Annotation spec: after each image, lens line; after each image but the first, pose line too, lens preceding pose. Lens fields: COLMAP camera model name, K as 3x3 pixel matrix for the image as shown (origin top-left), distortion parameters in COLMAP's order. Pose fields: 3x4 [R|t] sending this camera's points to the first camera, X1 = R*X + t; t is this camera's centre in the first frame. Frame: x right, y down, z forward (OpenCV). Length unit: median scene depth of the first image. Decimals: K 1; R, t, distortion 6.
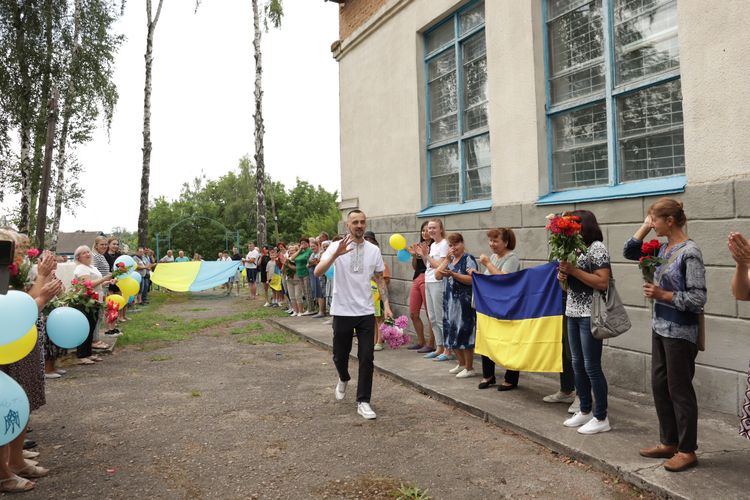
lens RADIAL K [[620.7, 0, 381.1], [0, 620.7, 244.4], [0, 0, 1]] dist [-0.172798, 0.151767]
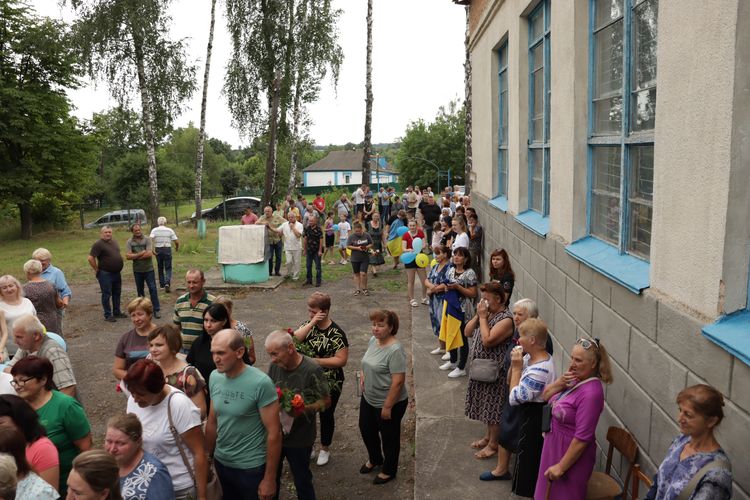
lens RADIAL K [[620.7, 0, 380.6], [0, 620.7, 250.2], [0, 0, 1]] dist [-0.172798, 0.151767]
pose [[0.901315, 0.075281, -0.426573, 0.440934], [-0.007962, 0.987495, 0.157449, -0.160251], [0.433092, -0.138515, 0.890643, -0.238258]]
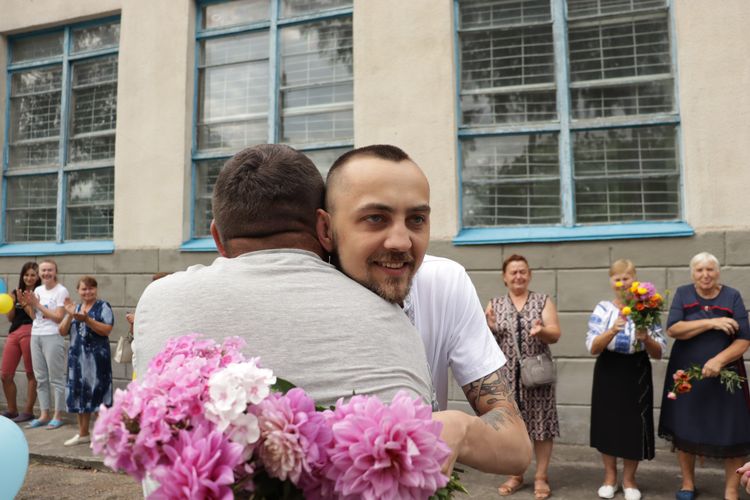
lens RADIAL K [[620.7, 0, 369.4], [0, 620.7, 243.5], [0, 0, 1]] dist [-0.172798, 0.151767]
pose [[0.663224, 0.051287, 0.746662, -0.214011], [0.000474, 0.997620, -0.068945, -0.006759], [-0.748421, 0.046080, 0.661621, 0.109204]]
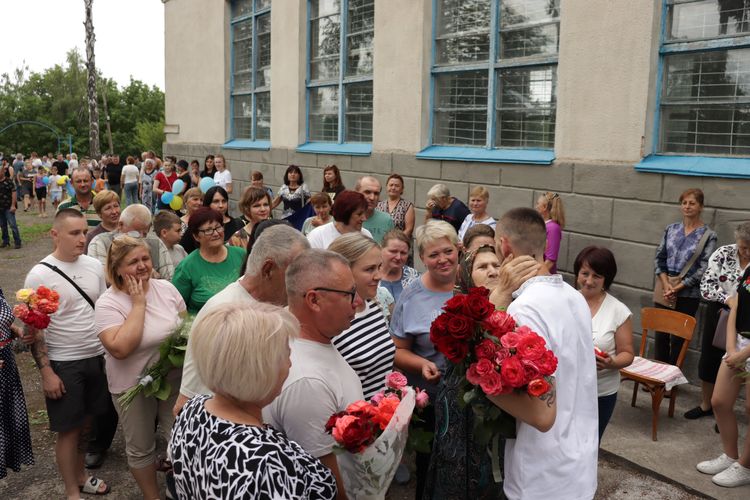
lens RADIAL K [[620.7, 0, 381.3], [0, 620.7, 247.3], [0, 0, 1]] dist [-0.172798, 0.151767]
pose [[0.967390, 0.003501, 0.253268, 0.064080], [-0.045093, 0.986312, 0.158602, -0.062887], [-0.249247, -0.164851, 0.954306, -0.371980]]
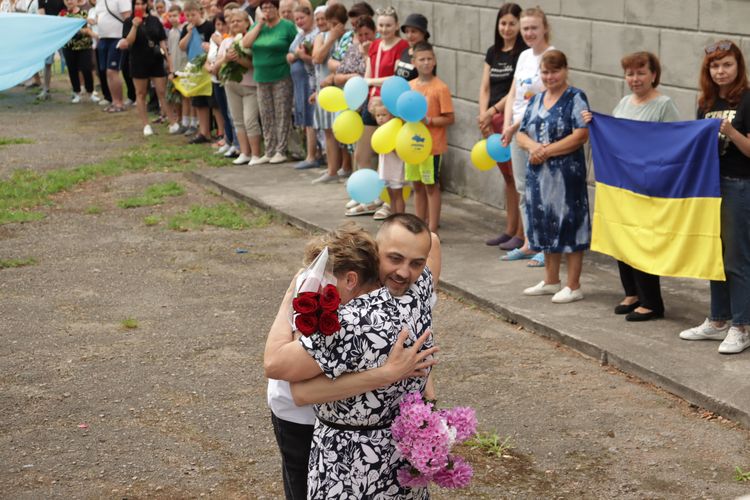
lens RADIAL K [[1780.7, 0, 380.8], [0, 1780.7, 246.9], [0, 0, 1]] dist [0.475670, 0.000000]
pose [[0.999885, 0.004968, -0.014337, -0.024642], [-0.002200, 0.982356, 0.187008, -0.115233], [0.015013, -0.186955, 0.982254, -0.518847]]
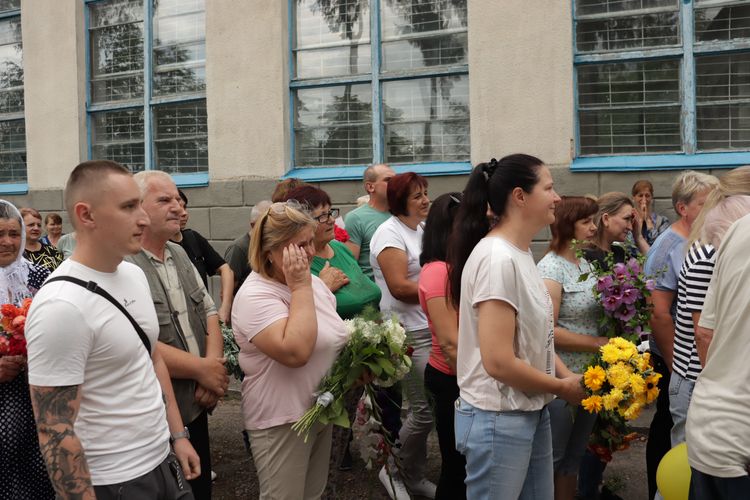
lens RADIAL K [[620.7, 0, 382.2], [0, 620.7, 250.6], [0, 0, 1]] dist [-0.172798, 0.151767]
pose [[0.685135, -0.029353, 0.727824, -0.135096], [0.002506, 0.999277, 0.037942, 0.004225], [-0.728412, -0.024172, 0.684713, -0.136361]]
